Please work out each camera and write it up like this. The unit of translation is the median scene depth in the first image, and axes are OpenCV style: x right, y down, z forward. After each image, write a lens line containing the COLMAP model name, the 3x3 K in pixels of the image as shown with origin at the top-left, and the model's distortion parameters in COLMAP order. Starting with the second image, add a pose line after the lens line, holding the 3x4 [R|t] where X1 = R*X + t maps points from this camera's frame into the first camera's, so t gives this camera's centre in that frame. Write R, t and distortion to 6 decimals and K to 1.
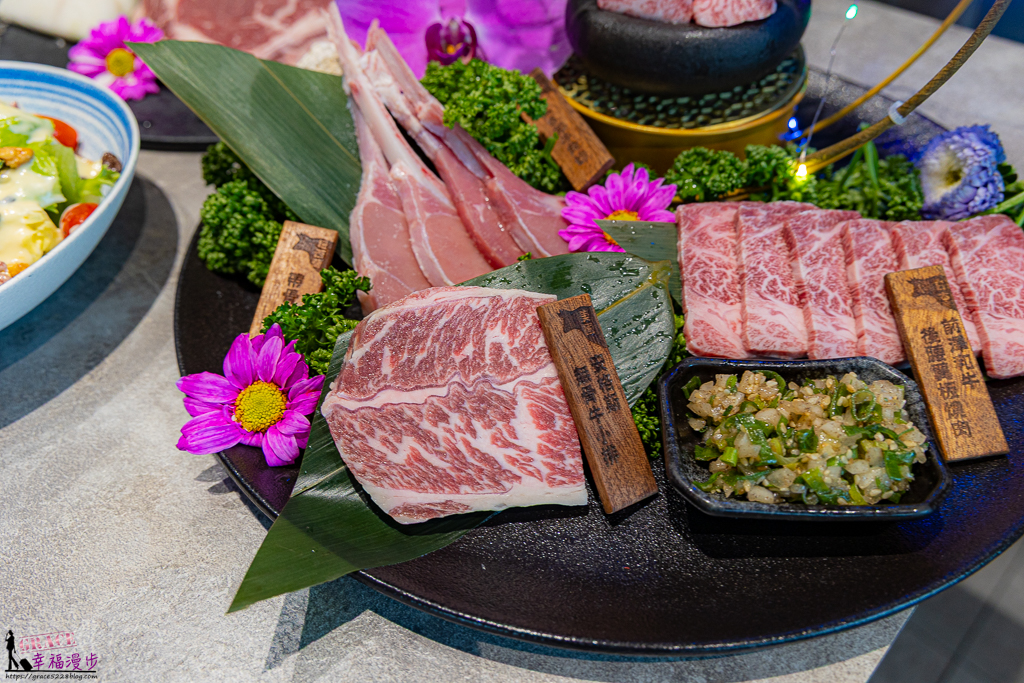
lens RADIAL K [[813.9, 0, 512.0], [0, 813.9, 341.5], [0, 0, 1]] dist [0.012631, 0.002878]
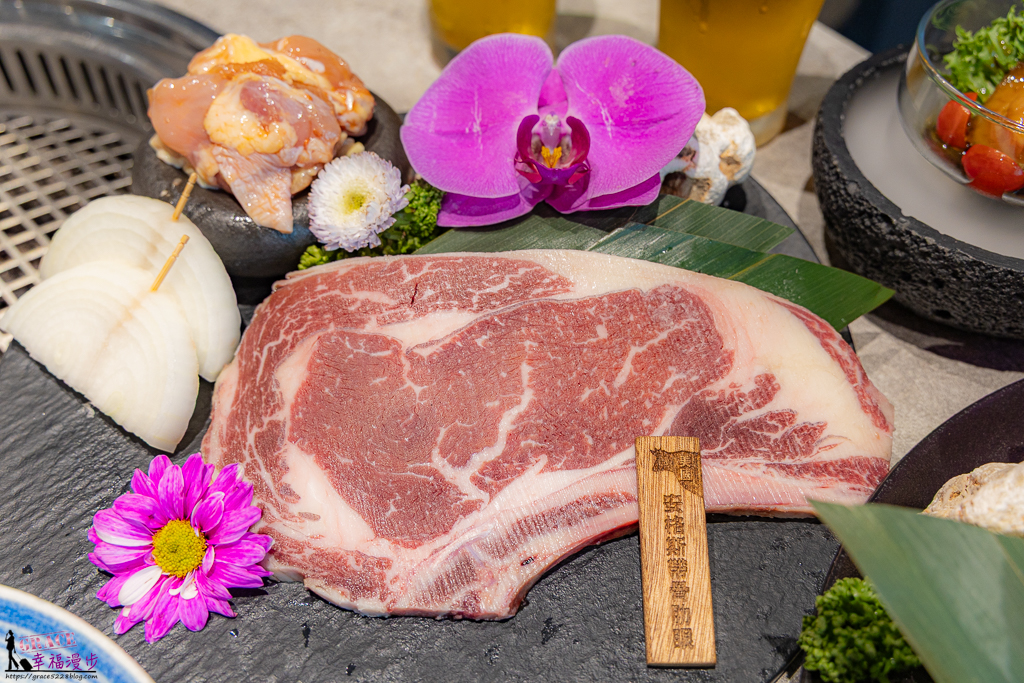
lens RADIAL K [[1015.1, 0, 512.9], [0, 1015.1, 323.3], [0, 0, 1]] dist [0.016413, 0.008663]
pose [[0.976878, 0.181997, -0.112187, -0.327743], [-0.177600, 0.982927, 0.048096, -0.842994], [0.119025, -0.027060, 0.992522, 0.558399]]
